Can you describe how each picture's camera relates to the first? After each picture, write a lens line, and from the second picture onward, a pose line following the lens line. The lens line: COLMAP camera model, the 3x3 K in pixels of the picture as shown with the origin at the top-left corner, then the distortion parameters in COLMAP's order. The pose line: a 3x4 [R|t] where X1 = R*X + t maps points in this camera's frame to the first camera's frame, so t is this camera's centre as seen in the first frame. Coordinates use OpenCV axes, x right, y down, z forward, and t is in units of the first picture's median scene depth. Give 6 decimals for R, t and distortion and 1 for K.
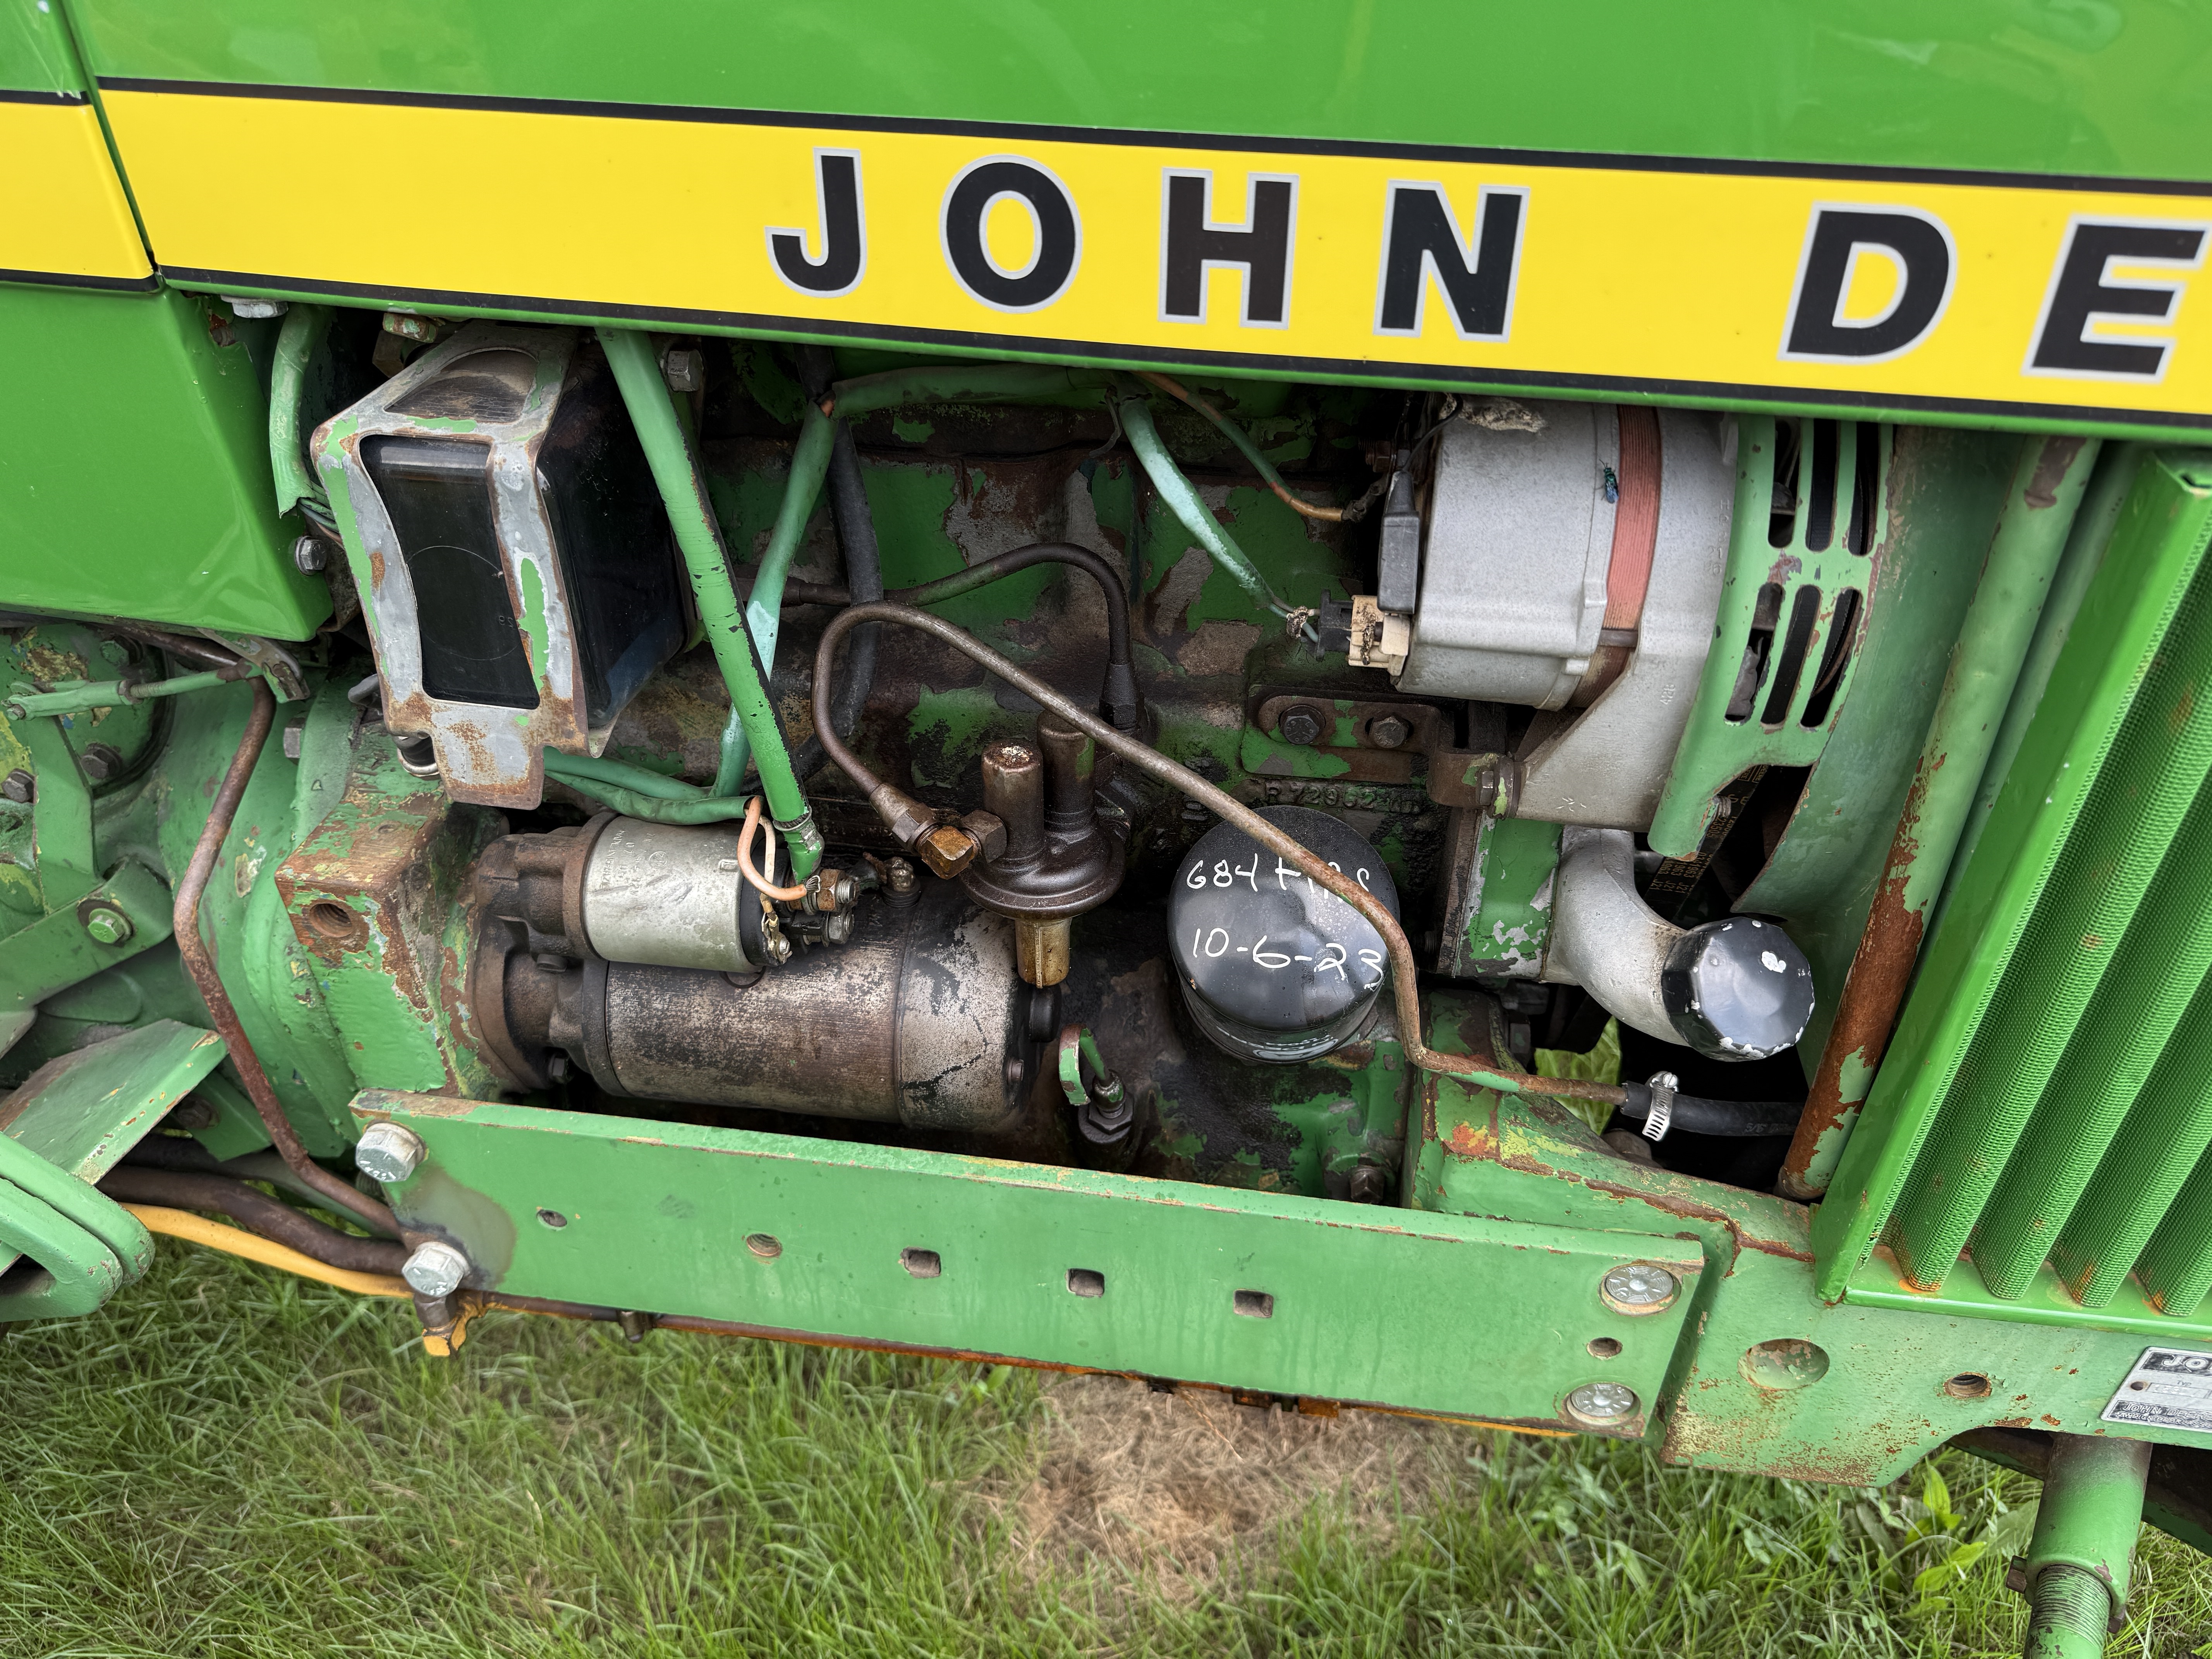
lens RADIAL K [[1580.6, 0, 1106.0], [0, 1580.6, 829.5], [0, 0, 1]] dist [0.059470, -0.097090]
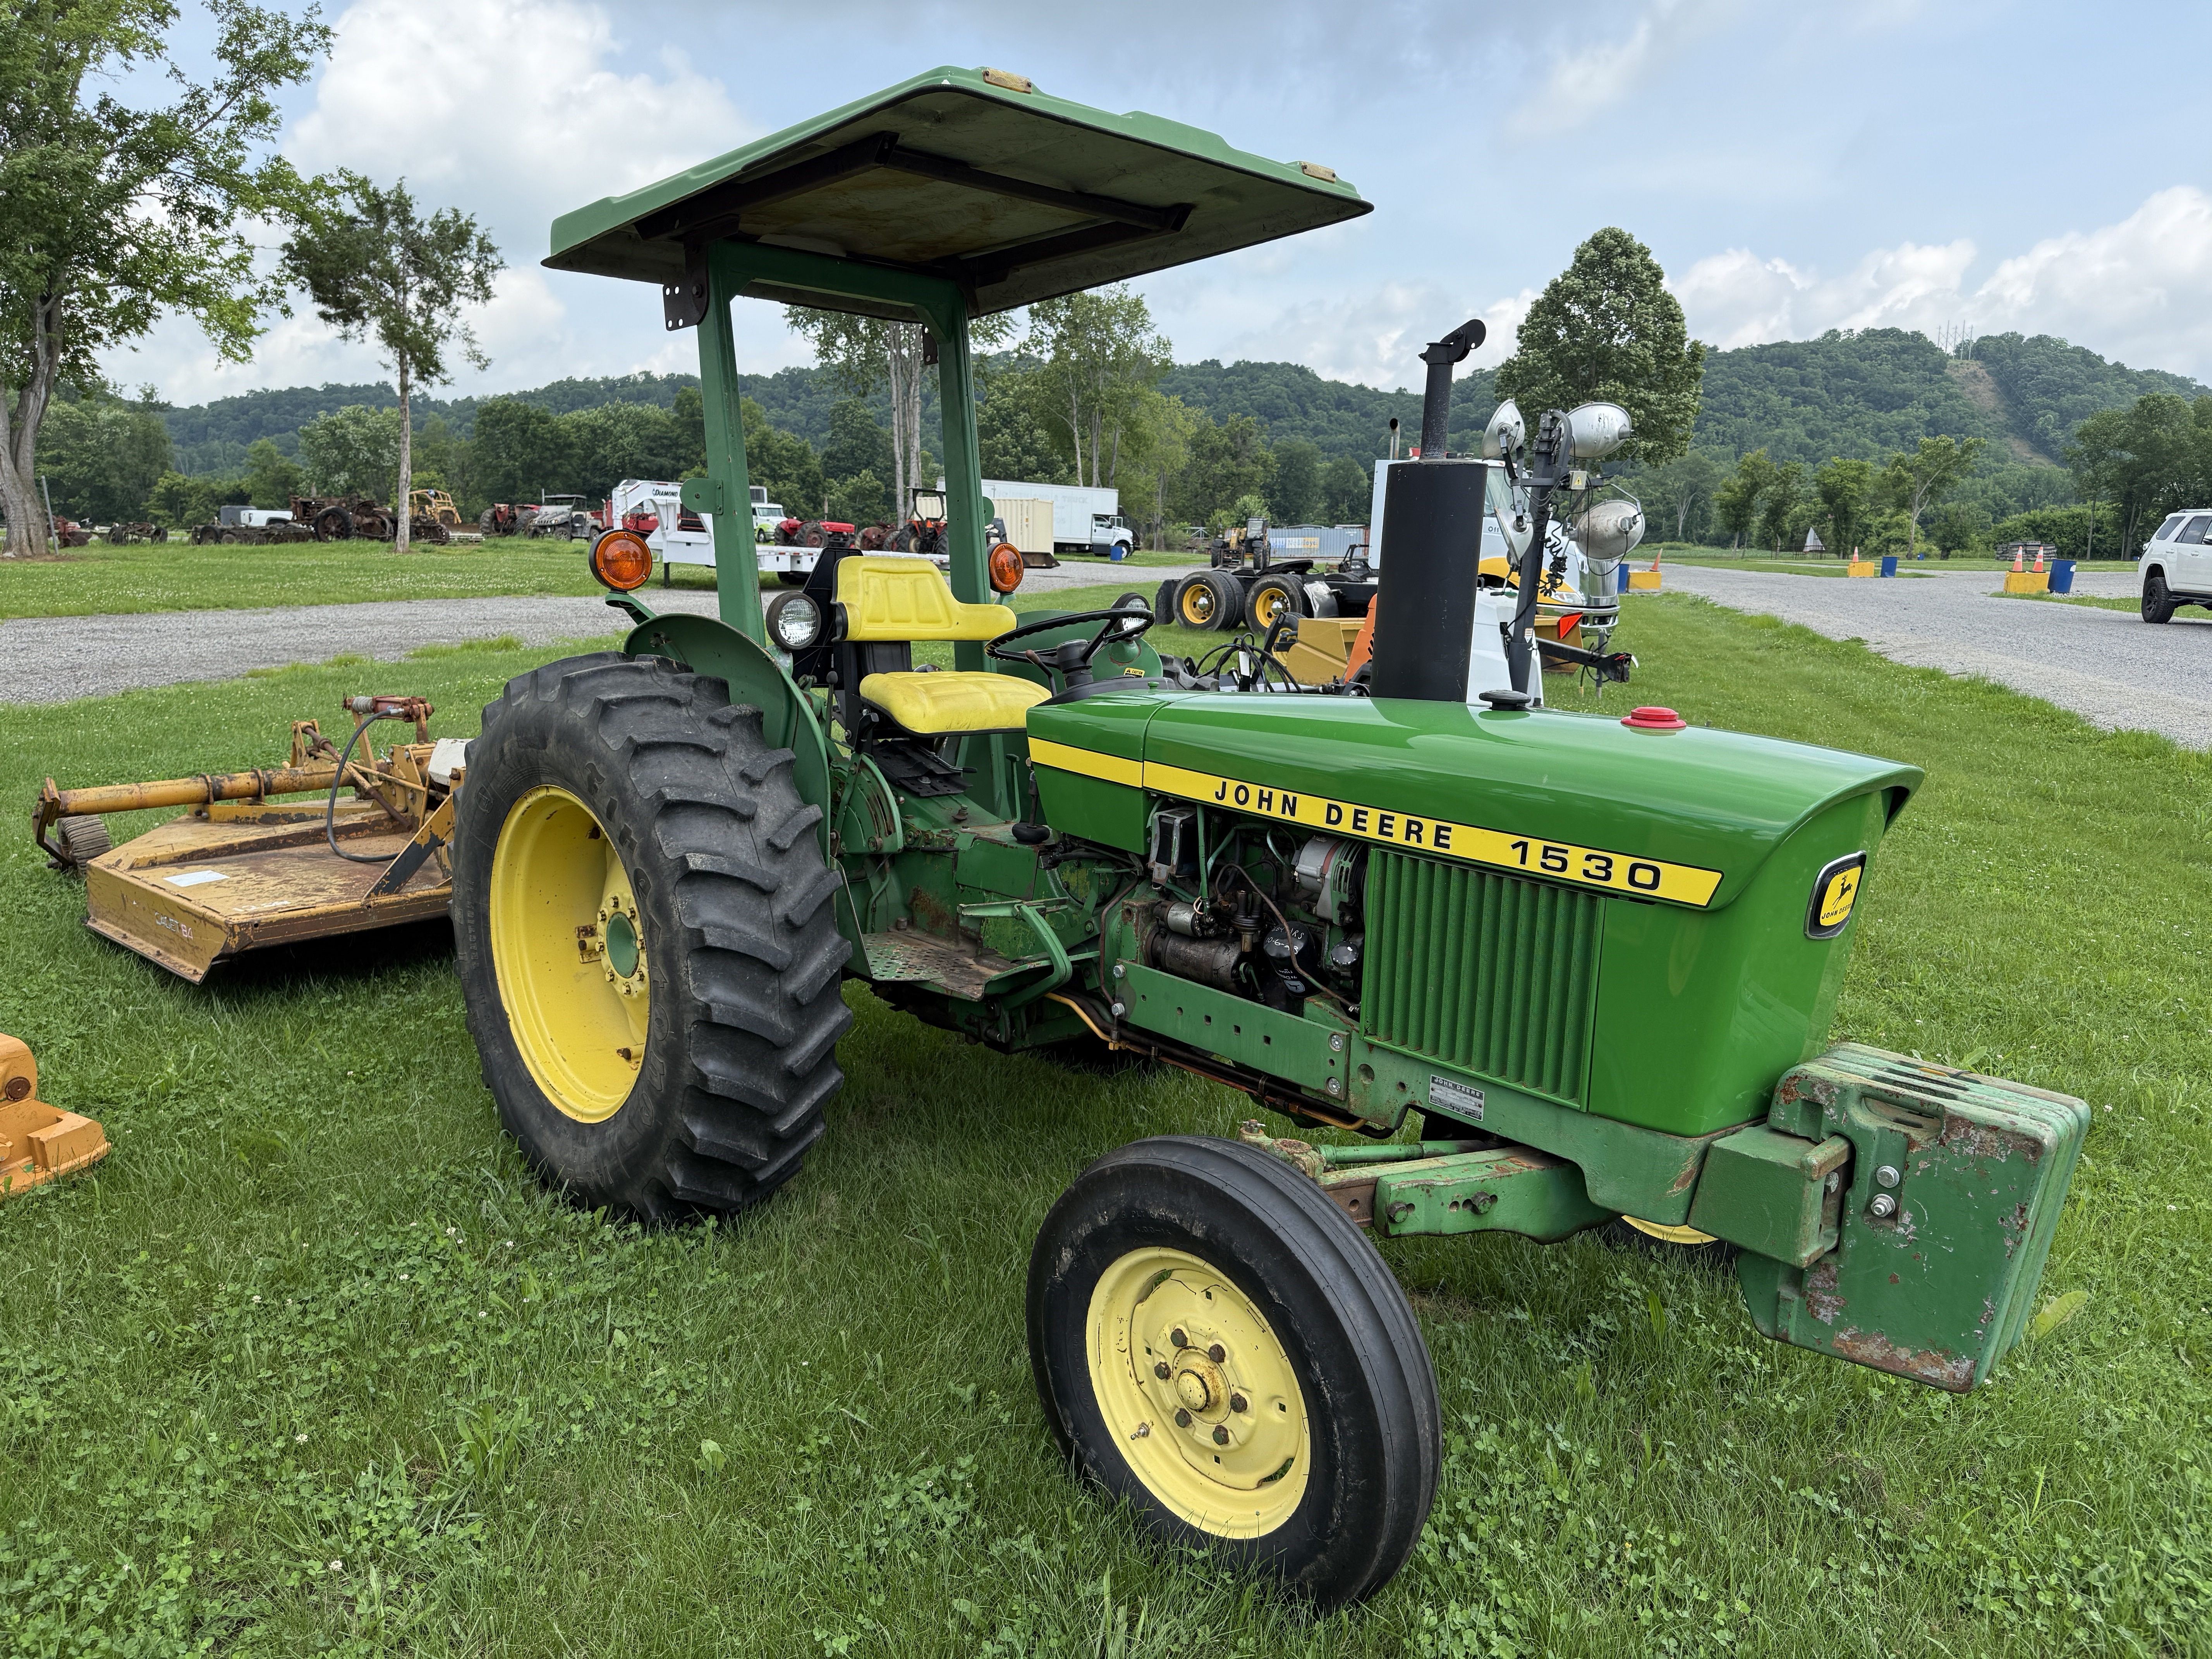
lens RADIAL K [[1580.6, 0, 1106.0], [0, 1580.6, 829.5], [0, 0, 1]] dist [0.059470, -0.097090]
pose [[0.794315, 0.146761, -0.589512, 3.053312], [-0.392290, 0.864854, -0.313267, 1.840985], [0.463867, 0.480092, 0.744539, -3.713427]]
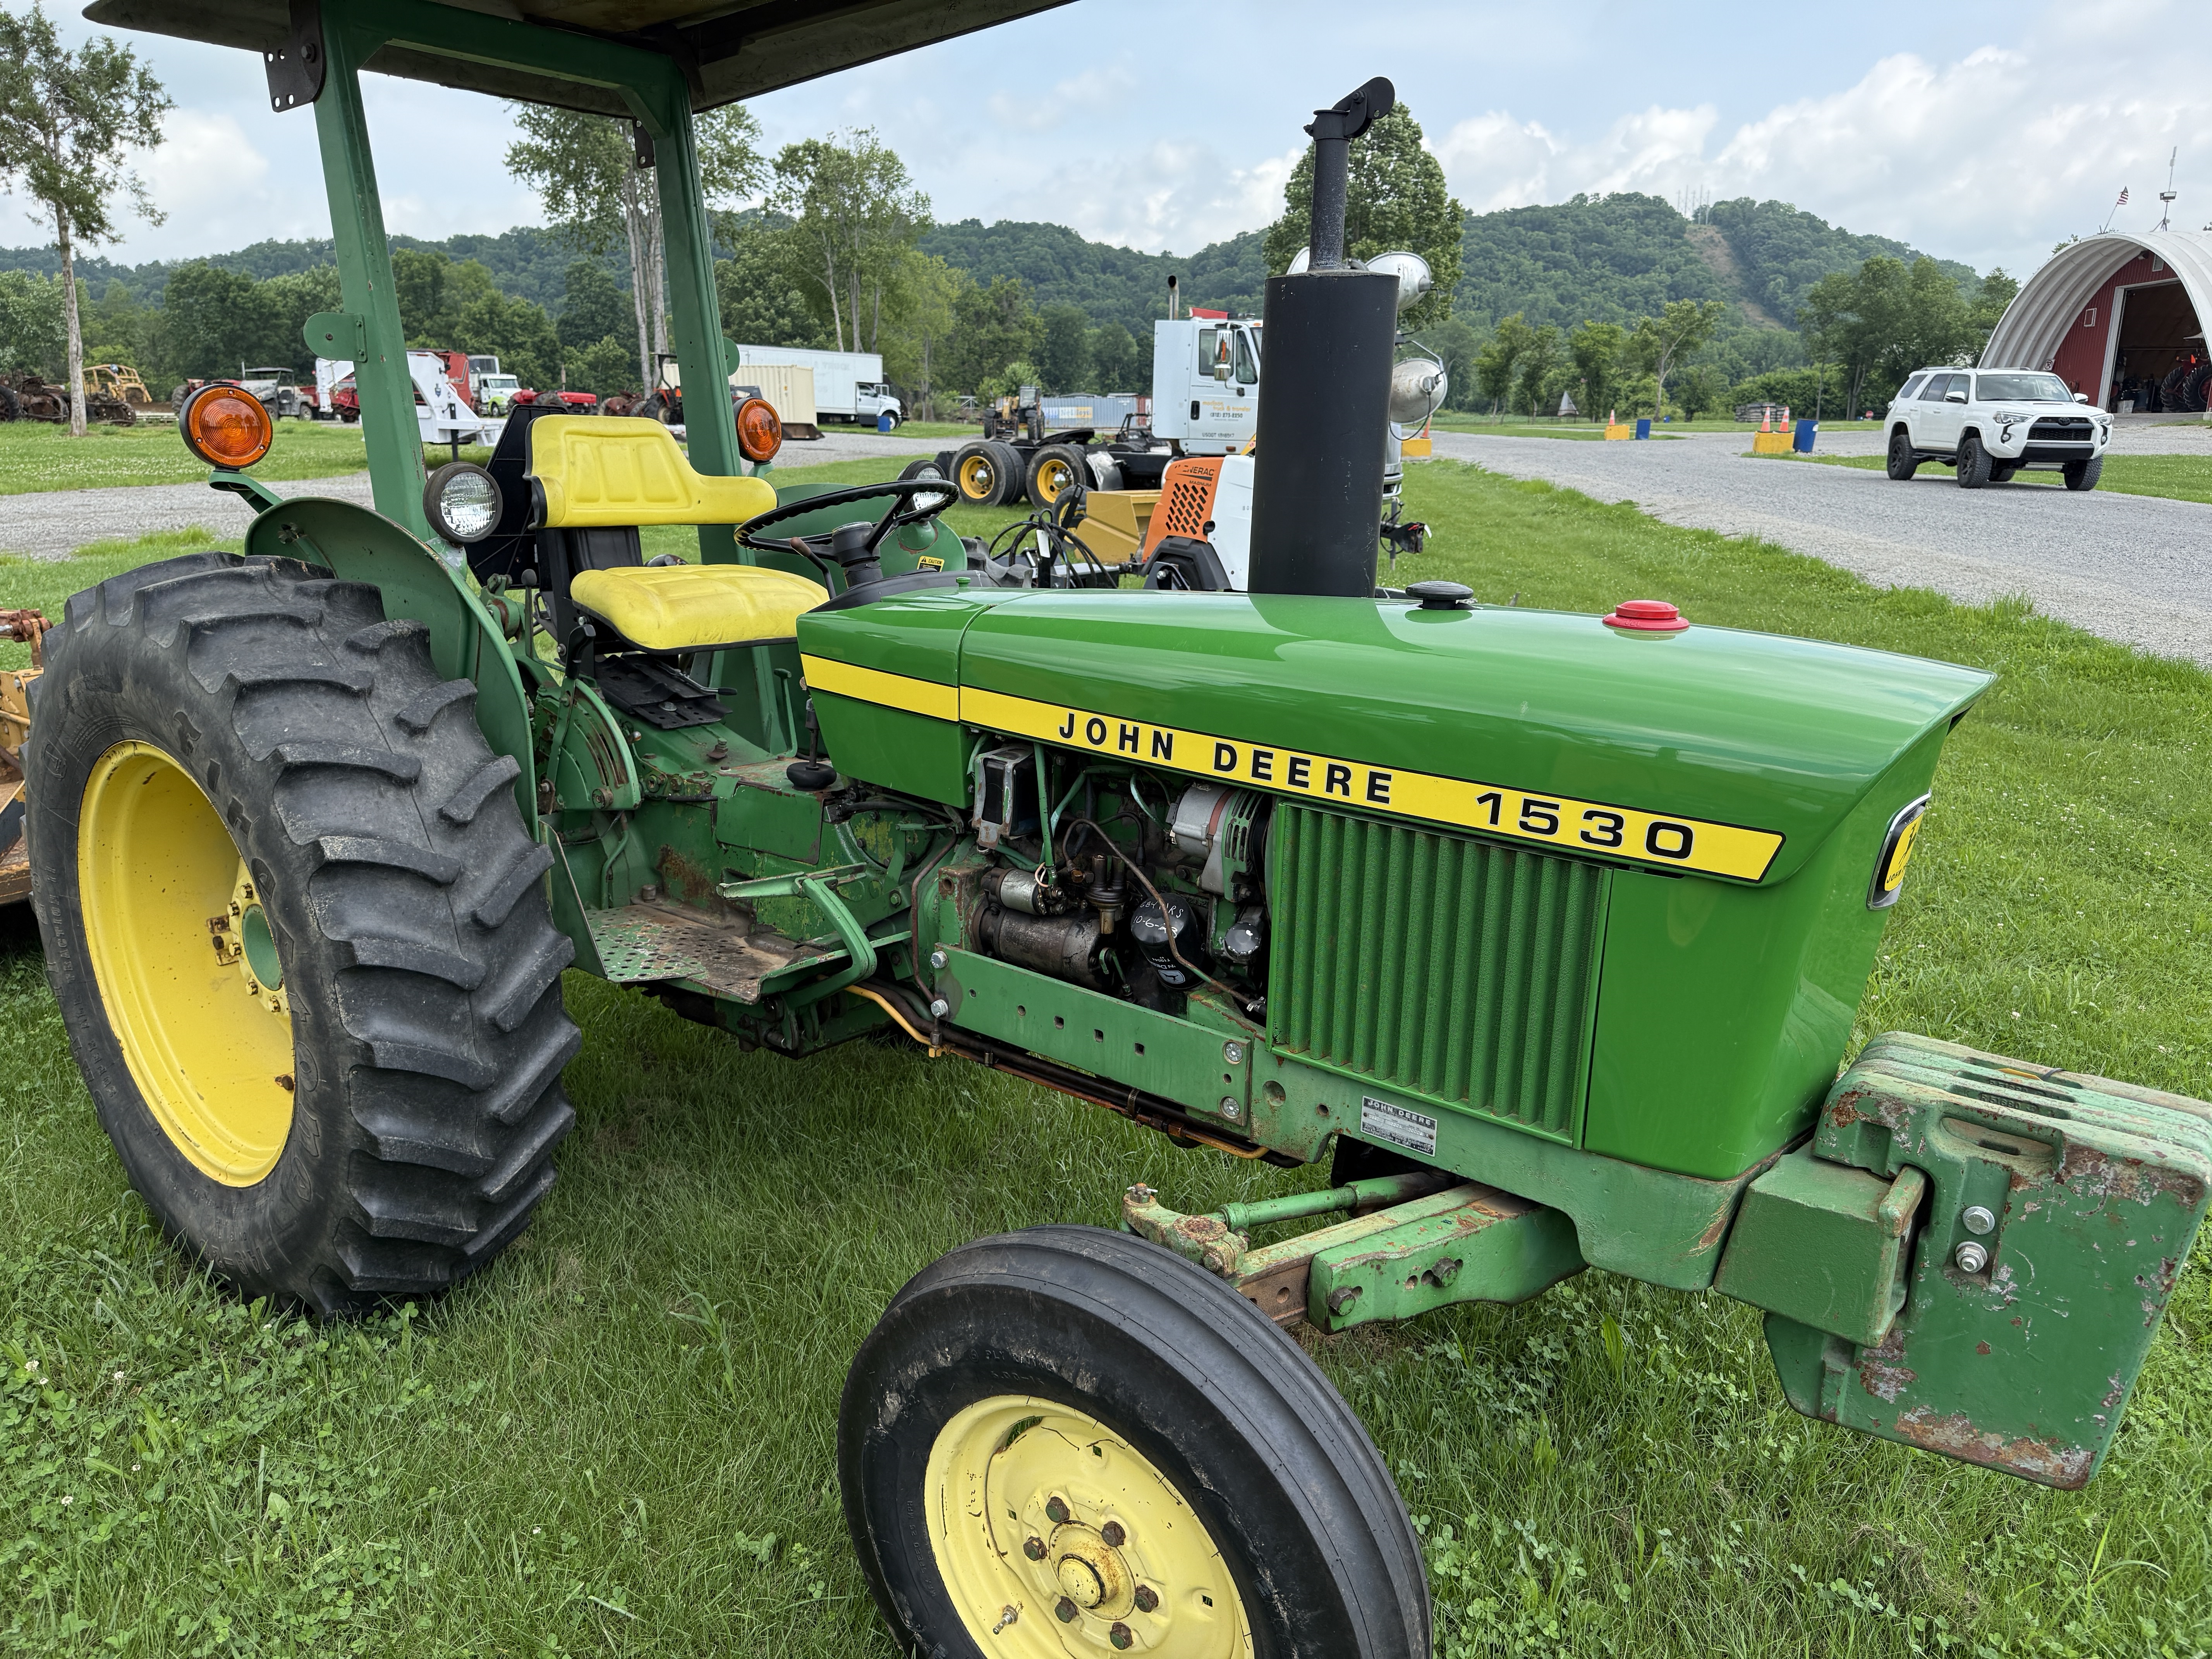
lens RADIAL K [[1580.6, 0, 1106.0], [0, 1580.6, 829.5], [0, 0, 1]] dist [0.059470, -0.097090]
pose [[0.872727, 0.152667, -0.463724, 2.071600], [-0.313927, 0.902928, -0.293548, 1.217681], [0.373895, 0.401763, 0.835936, -2.719304]]
